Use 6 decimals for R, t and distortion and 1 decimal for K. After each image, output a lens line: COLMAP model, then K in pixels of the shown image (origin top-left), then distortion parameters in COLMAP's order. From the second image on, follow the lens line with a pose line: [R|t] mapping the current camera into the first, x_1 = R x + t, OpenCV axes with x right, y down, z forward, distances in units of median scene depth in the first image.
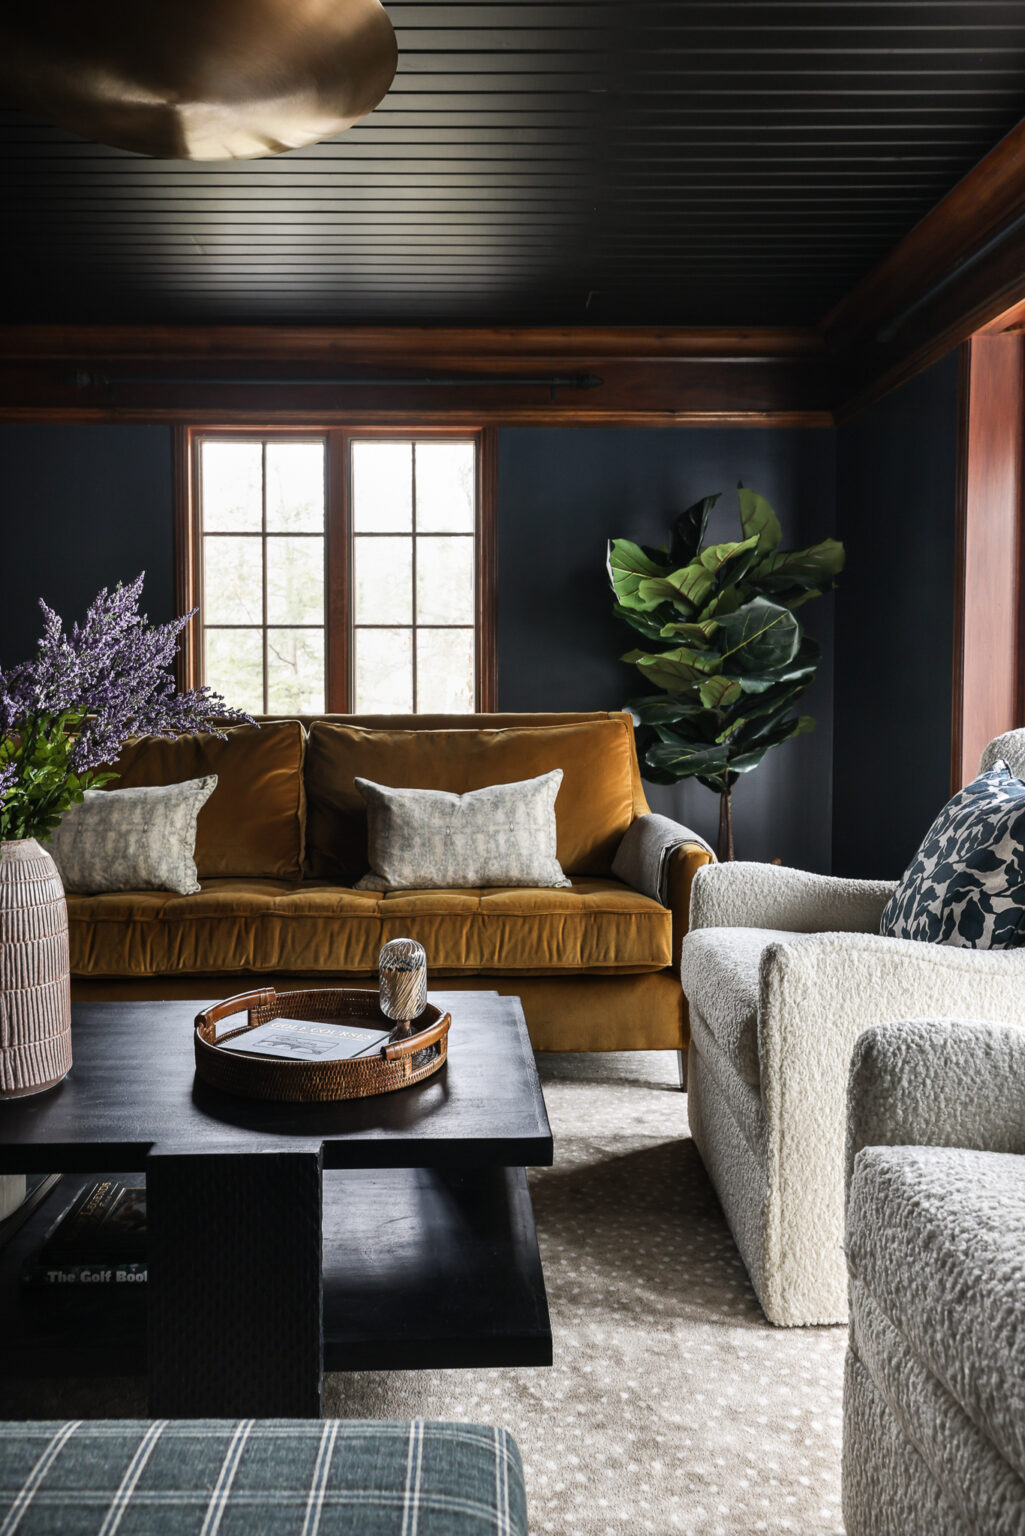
lens RADIAL K [[1133.8, 0, 509.6], [0, 1133.8, 719.0], [0, 0, 1]] dist [0.006732, 0.002566]
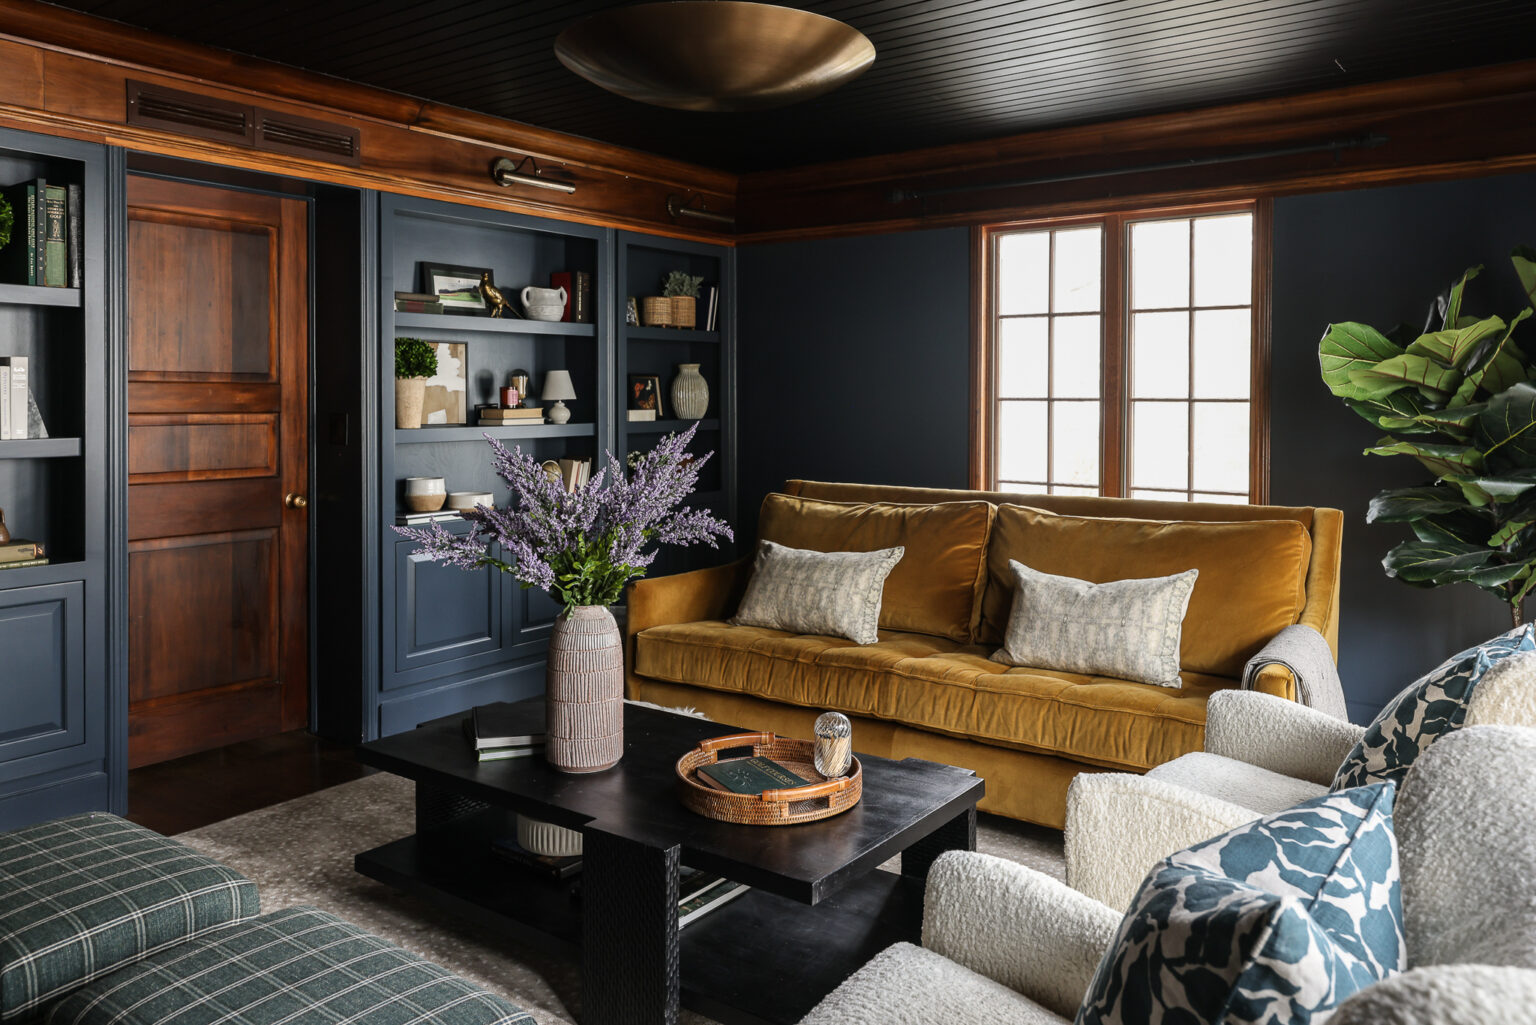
lens RADIAL K [[1133.8, 0, 767.5], [0, 1133.8, 405.8], [0, 0, 1]] dist [0.006732, 0.002566]
pose [[0.795254, 0.007897, -0.606225, 0.380618], [-0.025760, 0.999452, -0.020773, -0.076553], [0.605729, 0.032136, 0.795022, -0.048628]]
